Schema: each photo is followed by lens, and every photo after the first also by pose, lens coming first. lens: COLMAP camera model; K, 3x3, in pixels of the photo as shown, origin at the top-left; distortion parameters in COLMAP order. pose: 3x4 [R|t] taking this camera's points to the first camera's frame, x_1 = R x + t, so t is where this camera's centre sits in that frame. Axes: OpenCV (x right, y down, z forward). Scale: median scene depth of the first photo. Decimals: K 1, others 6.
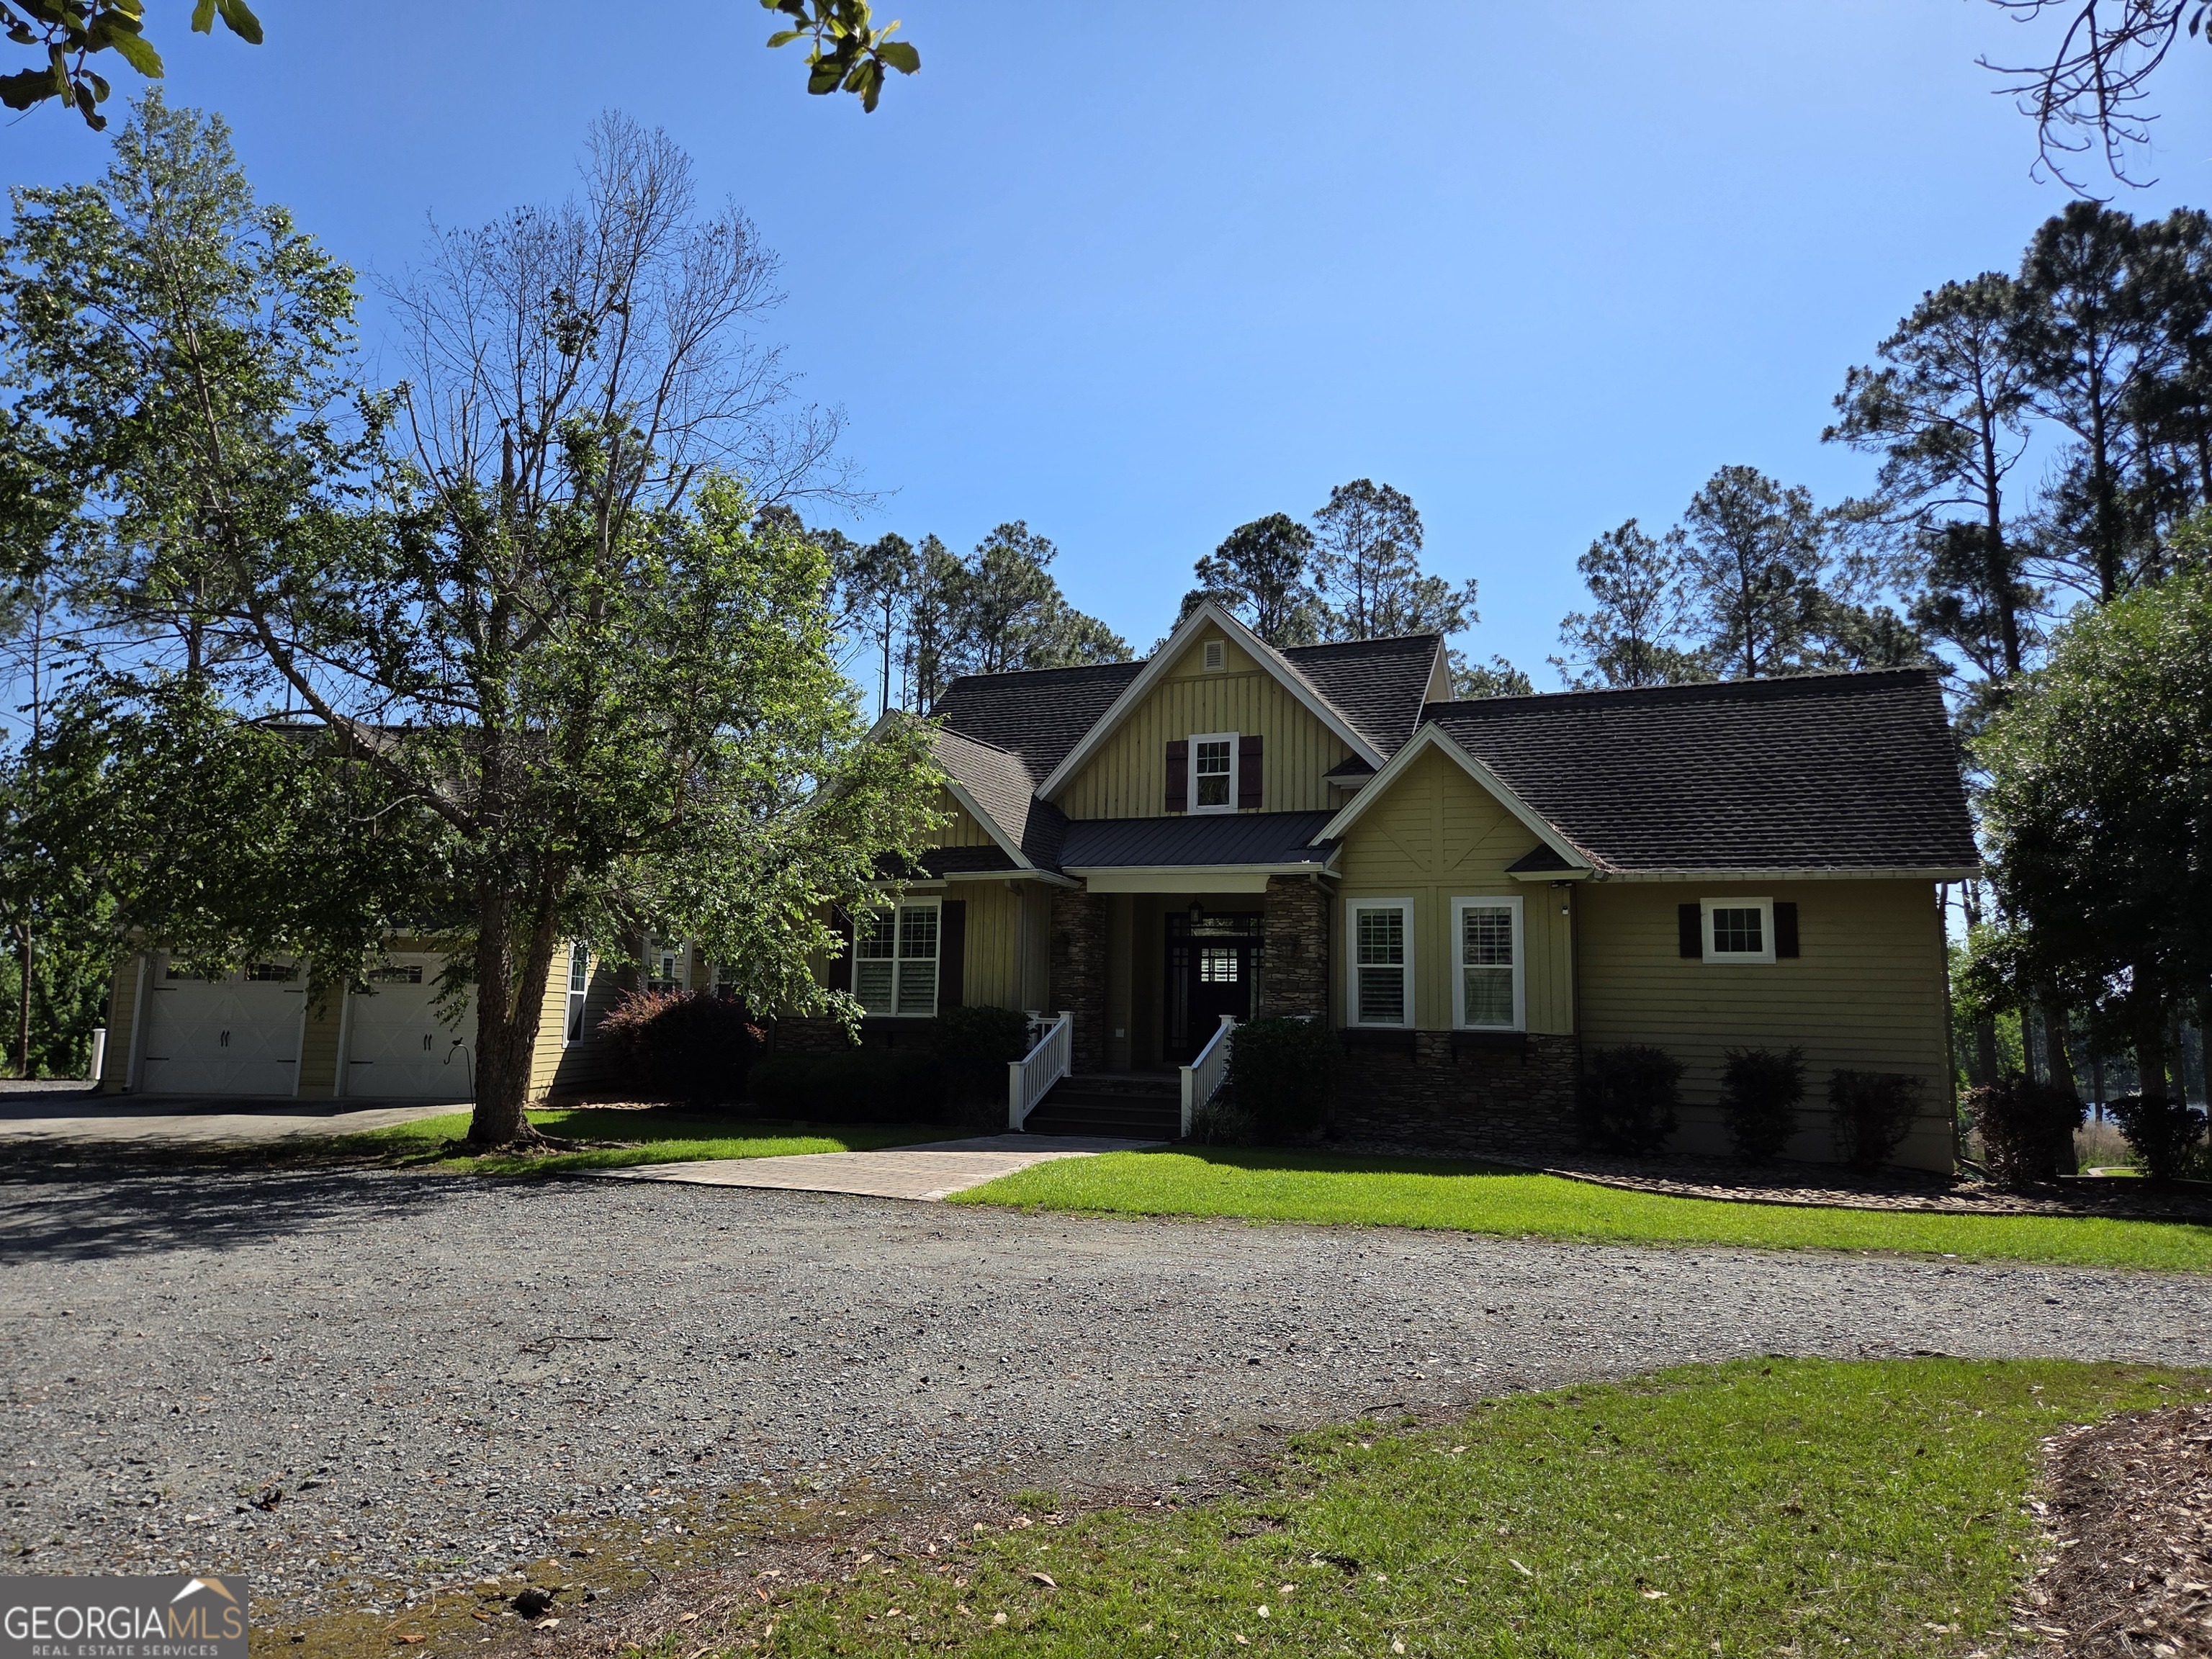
lens RADIAL K [[1528.4, 0, 1102.3], [0, 1528.4, 820.5], [0, 0, 1]] dist [0.064614, -0.059183]
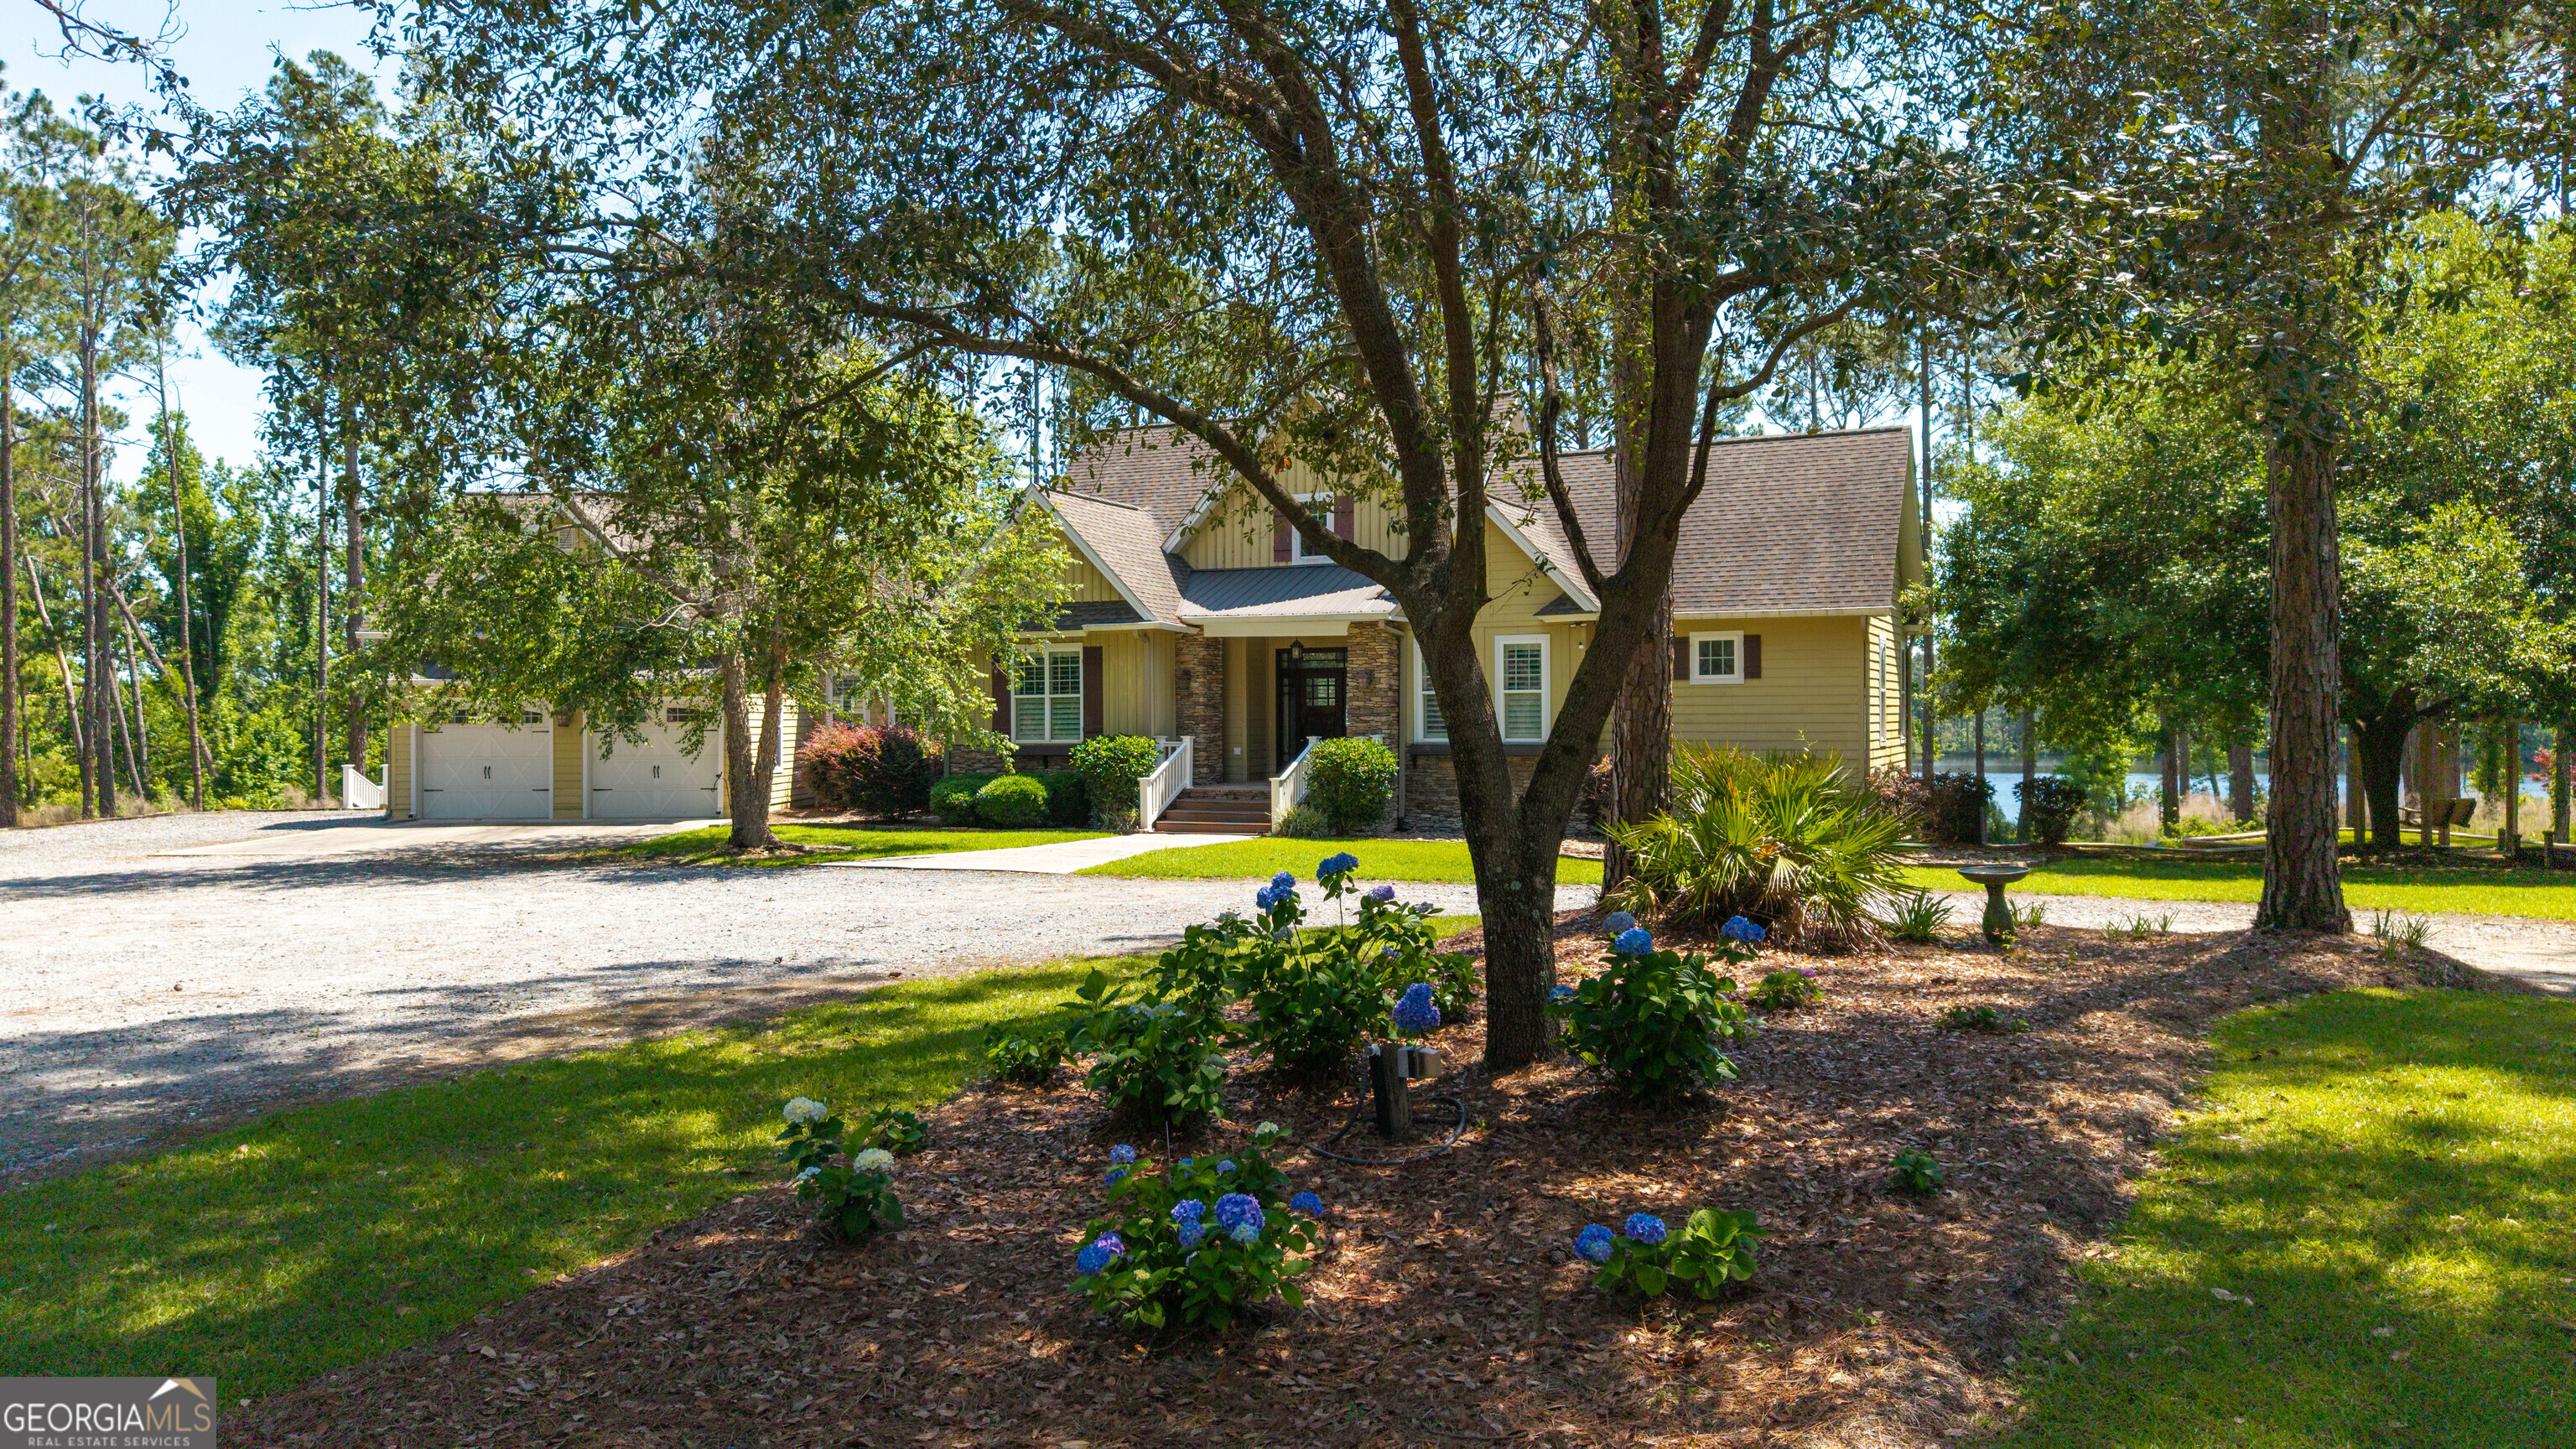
lens RADIAL K [[1856.0, 0, 1291.2], [0, 1856.0, 724.7], [0, 0, 1]] dist [0.063578, 0.000448]
pose [[0.999310, -0.025308, -0.027194, 0.101984], [0.028599, 0.991314, 0.128366, -0.073050], [0.023709, -0.129055, 0.991354, -0.474322]]
